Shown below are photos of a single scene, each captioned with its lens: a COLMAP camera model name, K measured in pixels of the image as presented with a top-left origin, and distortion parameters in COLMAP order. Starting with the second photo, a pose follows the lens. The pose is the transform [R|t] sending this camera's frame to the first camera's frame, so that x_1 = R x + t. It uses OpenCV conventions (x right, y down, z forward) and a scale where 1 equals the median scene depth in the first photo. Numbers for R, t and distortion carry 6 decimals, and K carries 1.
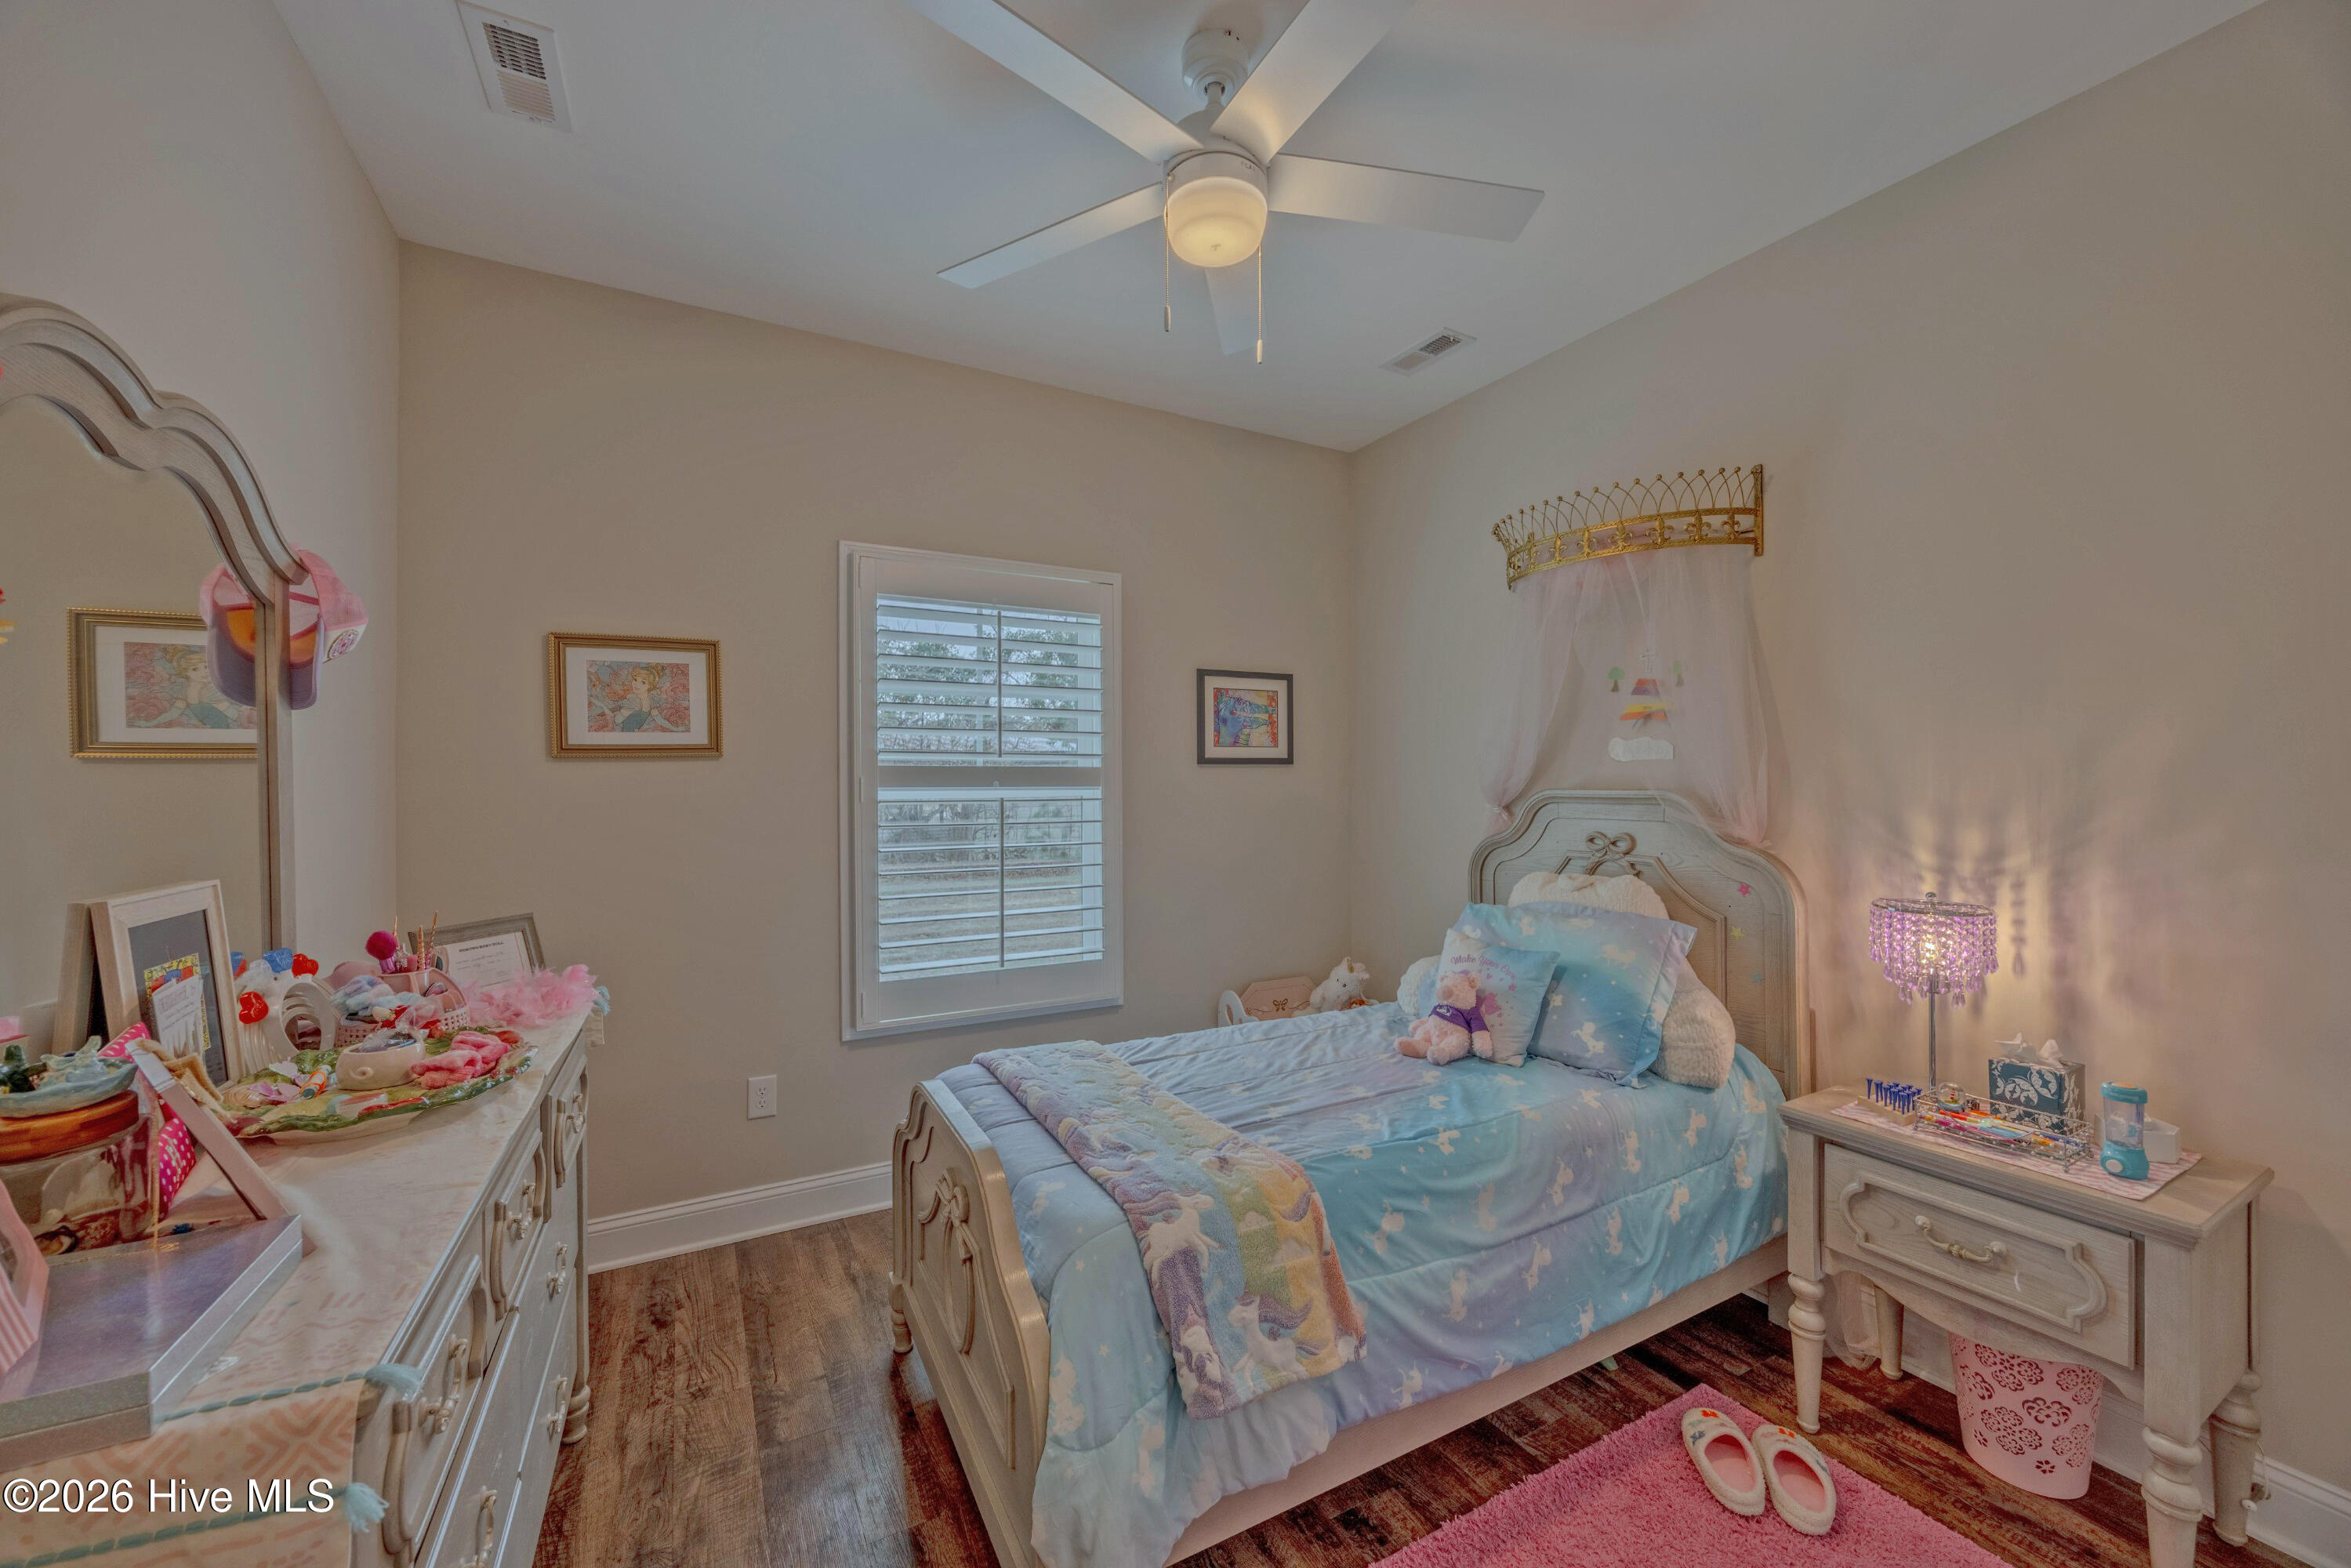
lens RADIAL K [[894.6, 0, 1183.8], [0, 894.6, 792.2], [0, 0, 1]] dist [-0.004902, 0.000309]
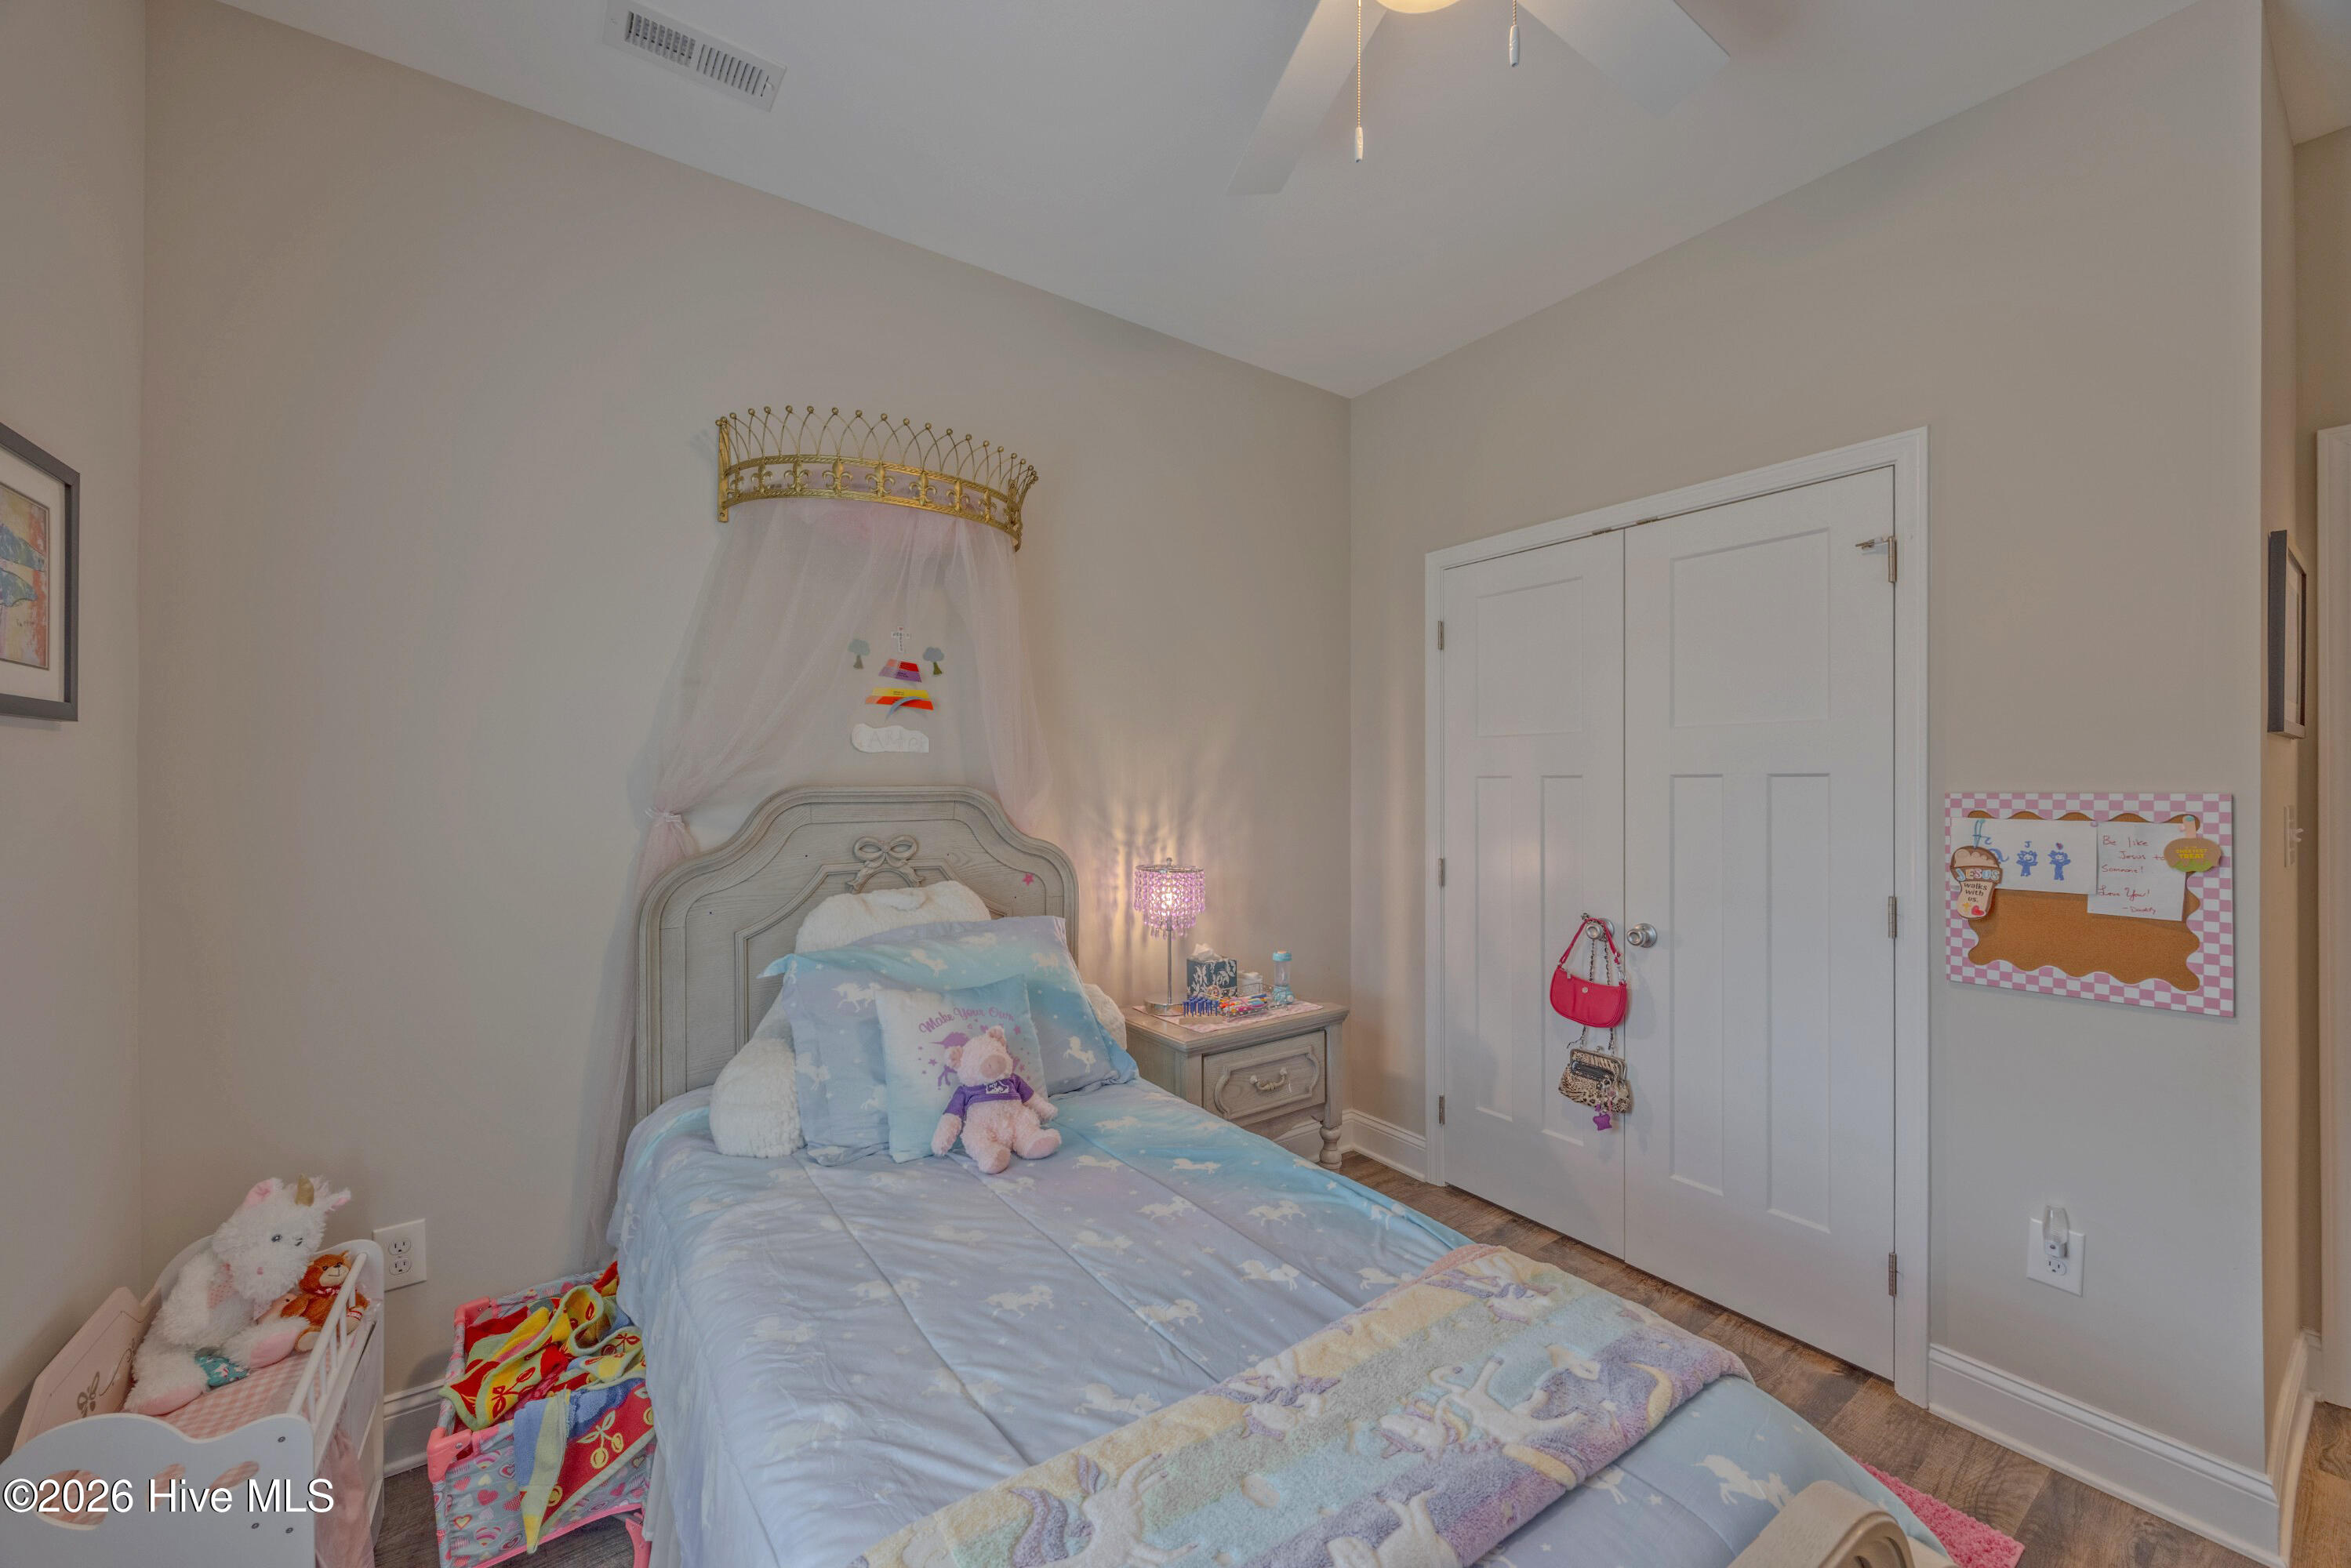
lens RADIAL K [[894.4, 0, 1179.8], [0, 894.4, 787.7], [0, 0, 1]] dist [-0.004902, 0.000309]
pose [[-0.117581, -0.004564, 0.993053, -0.480906], [0.009293, 0.999941, 0.005696, -0.004151], [-0.993020, 0.009898, -0.117531, 1.009446]]
